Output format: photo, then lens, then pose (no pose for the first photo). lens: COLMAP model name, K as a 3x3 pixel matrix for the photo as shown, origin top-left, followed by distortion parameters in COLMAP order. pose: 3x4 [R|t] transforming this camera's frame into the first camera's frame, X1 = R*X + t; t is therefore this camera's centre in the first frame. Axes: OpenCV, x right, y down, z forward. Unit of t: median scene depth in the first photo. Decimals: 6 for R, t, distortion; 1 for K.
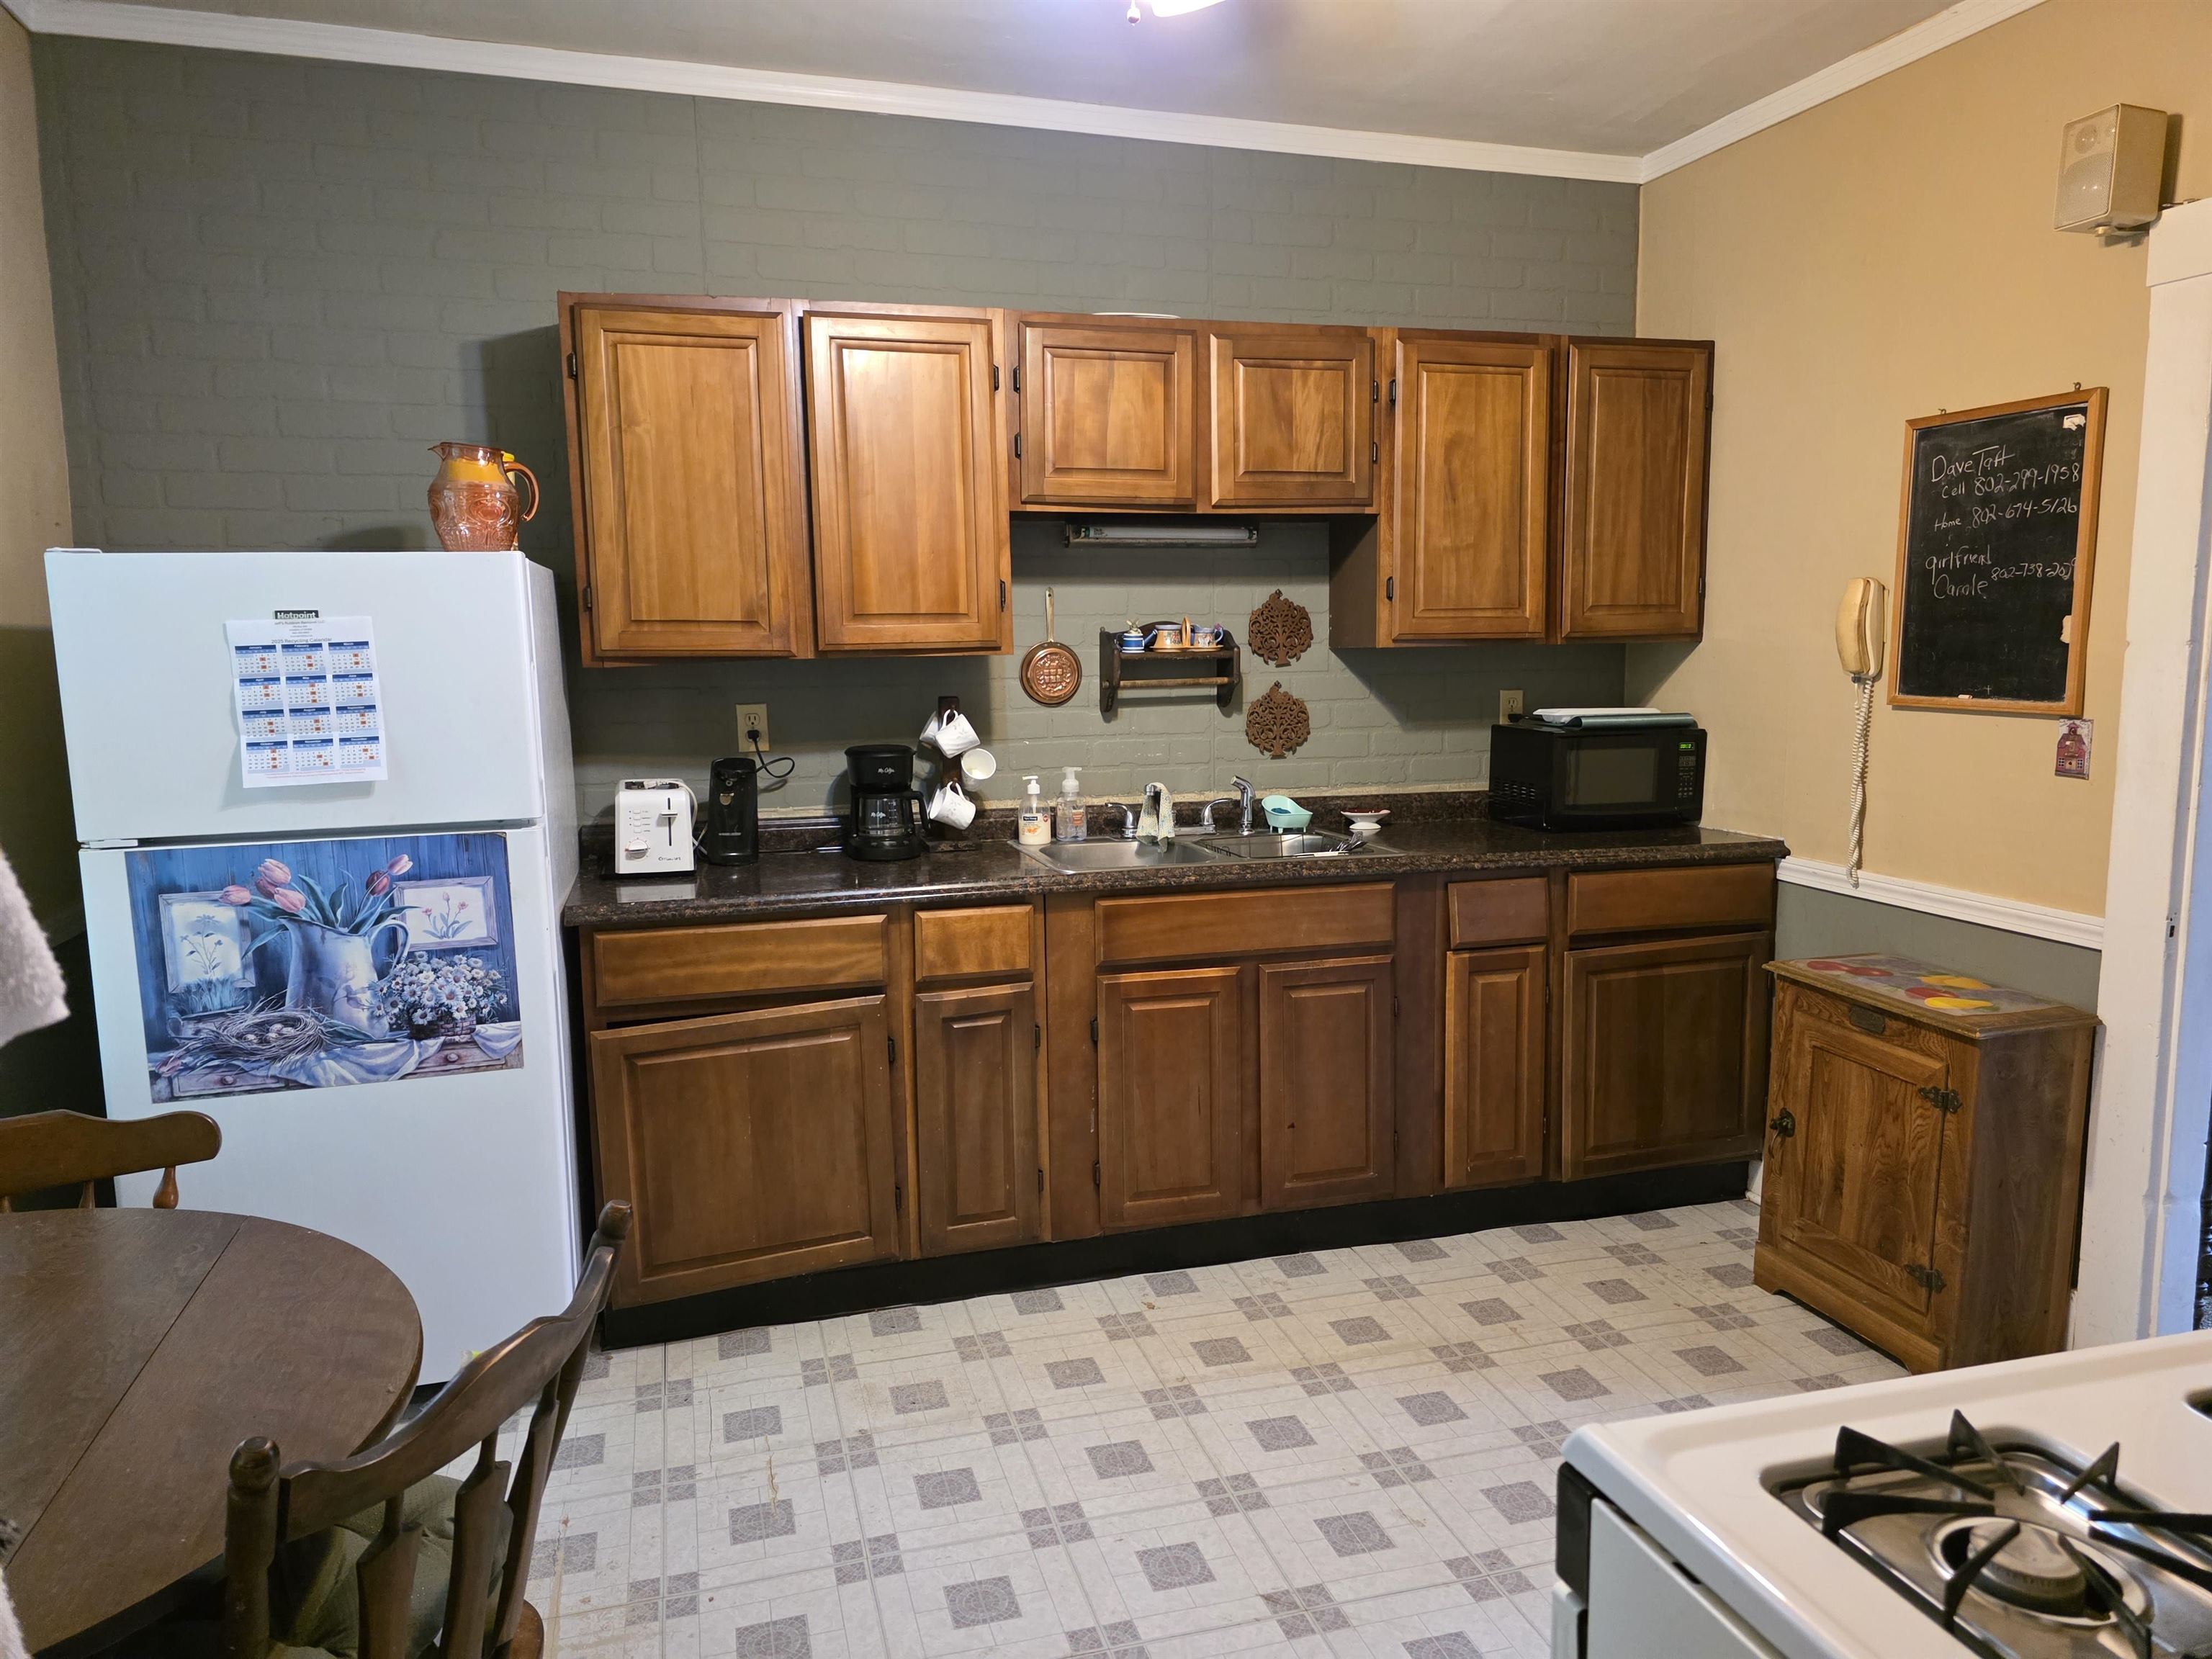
lens RADIAL K [[1478.9, 0, 1110.8], [0, 1478.9, 834.3], [0, 0, 1]] dist [0.041855, -0.006782]
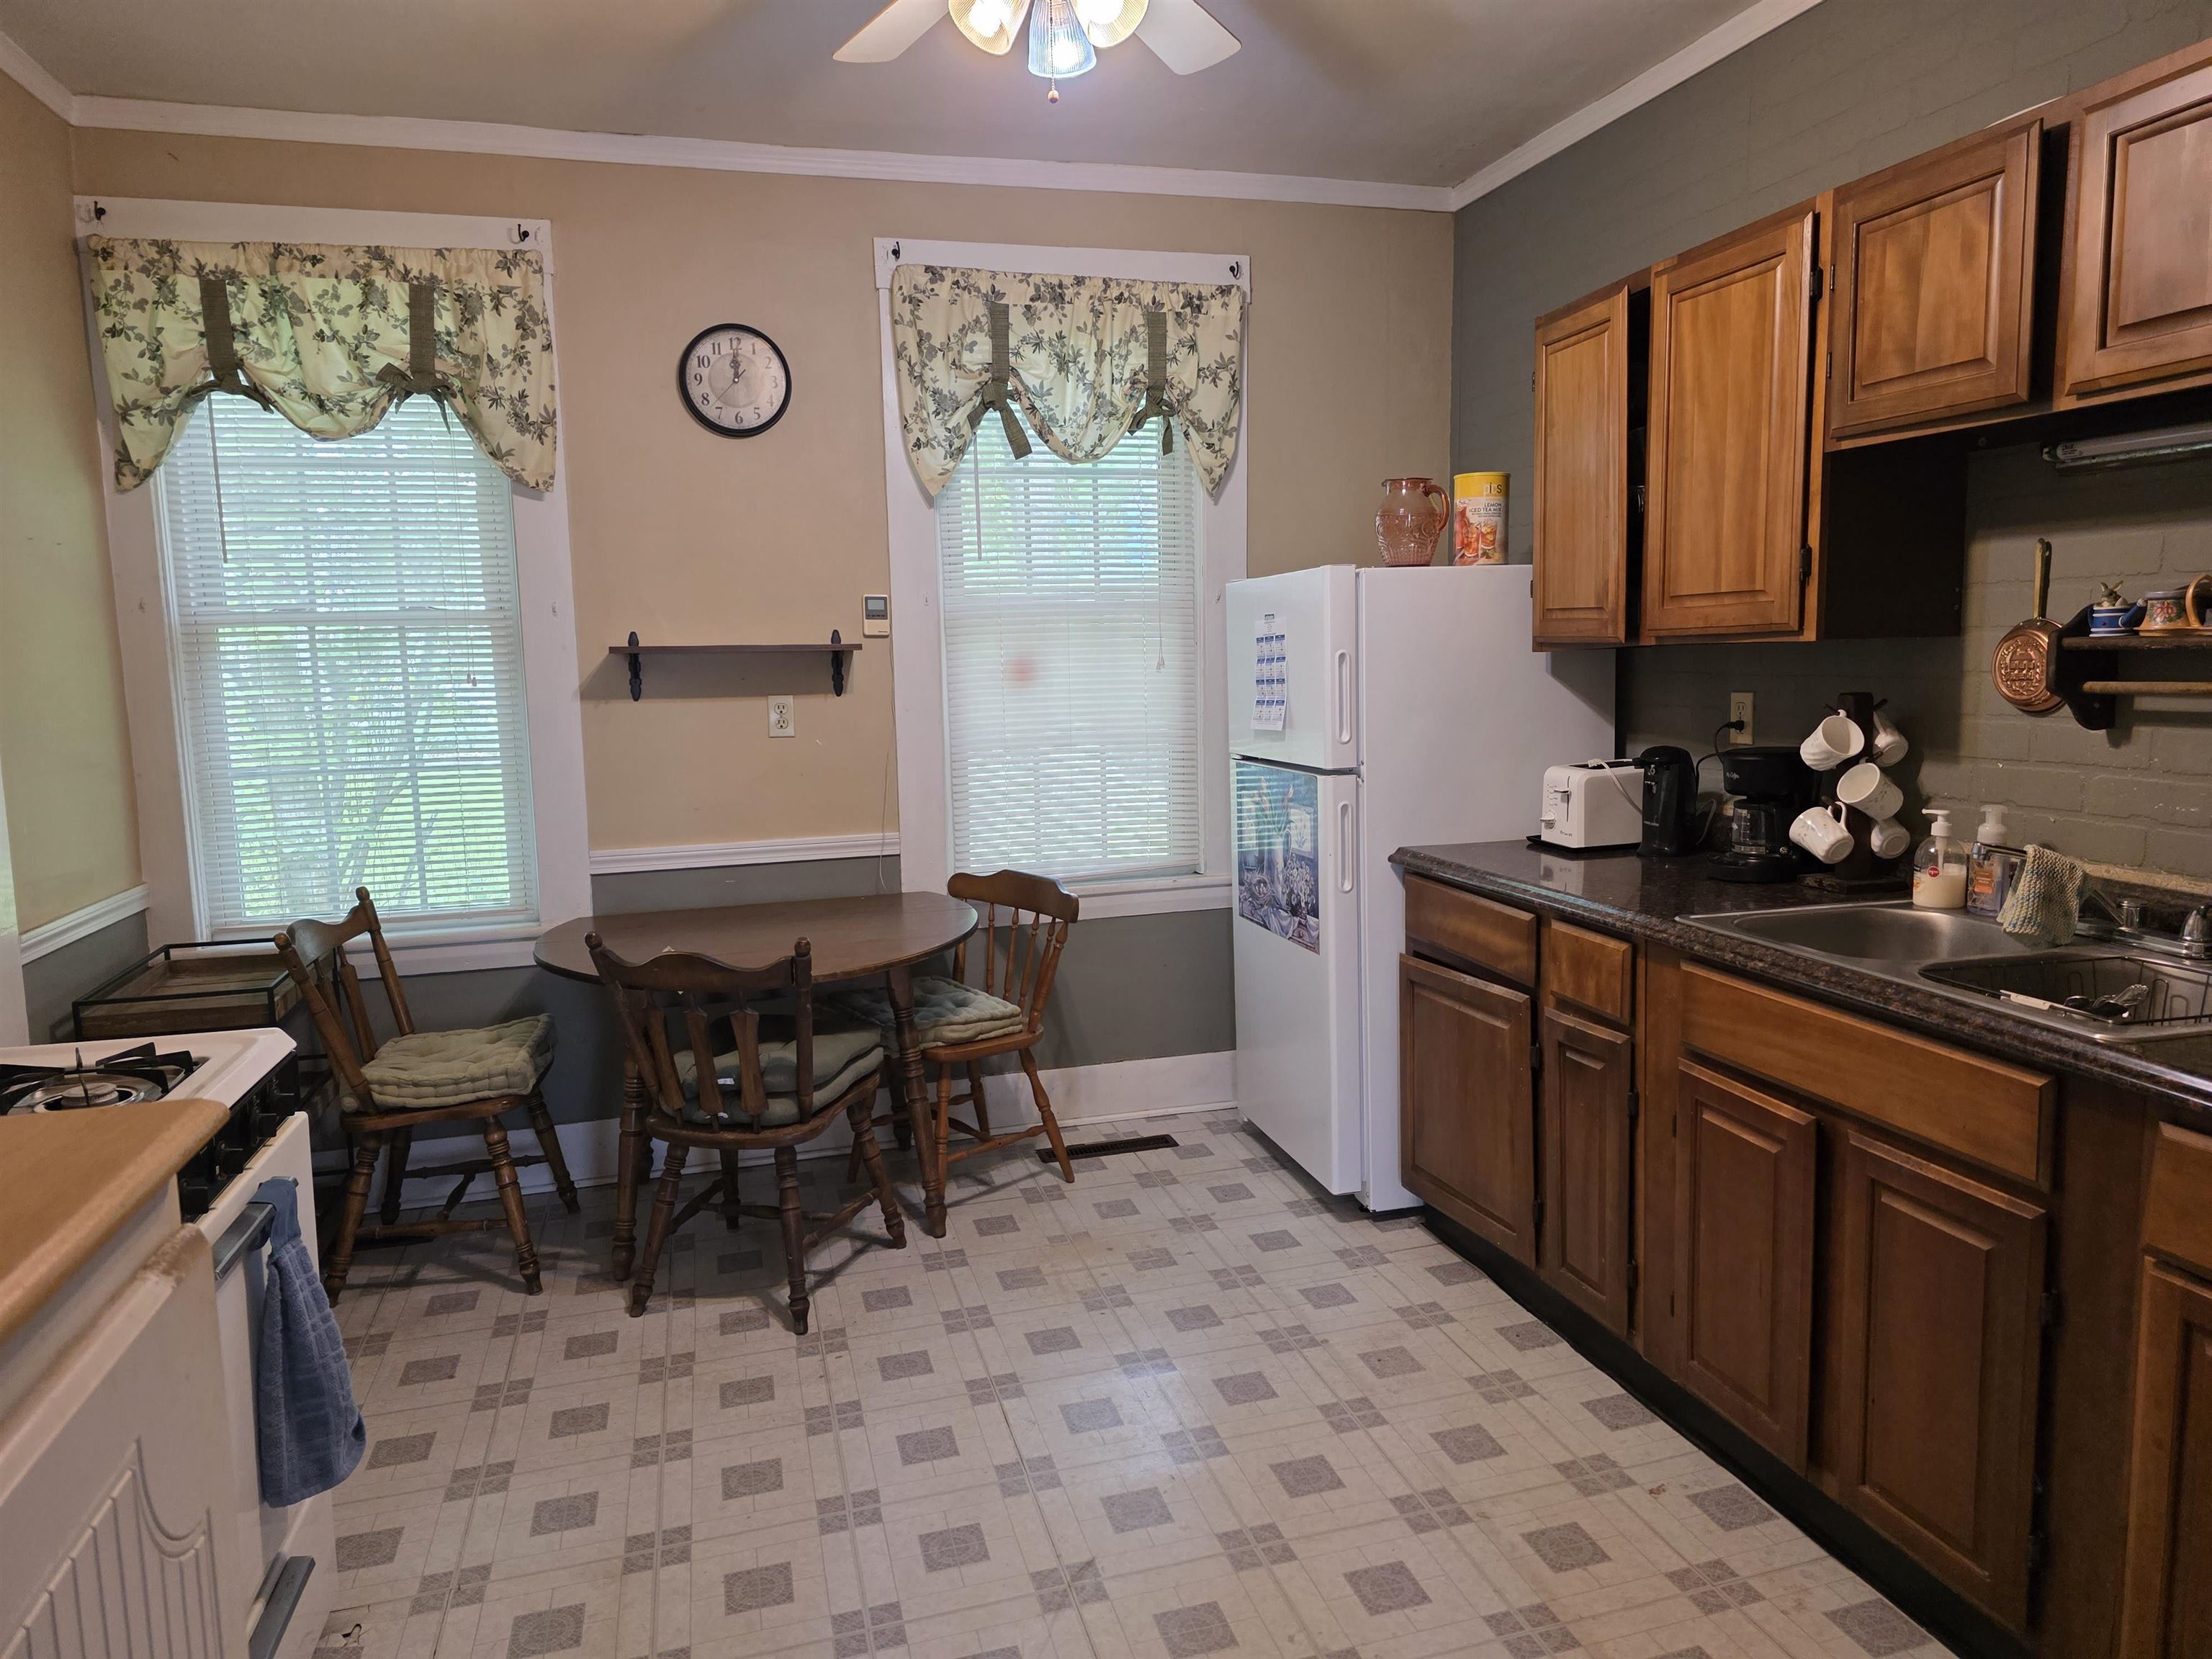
lens RADIAL K [[1478.9, 0, 1109.6], [0, 1478.9, 825.8], [0, 0, 1]] dist [0.041855, -0.006782]
pose [[-0.023687, 0.138233, -0.990116, 0.748709], [-0.104116, 0.984668, 0.139963, -0.101843], [0.994283, 0.106402, -0.008931, 0.678155]]
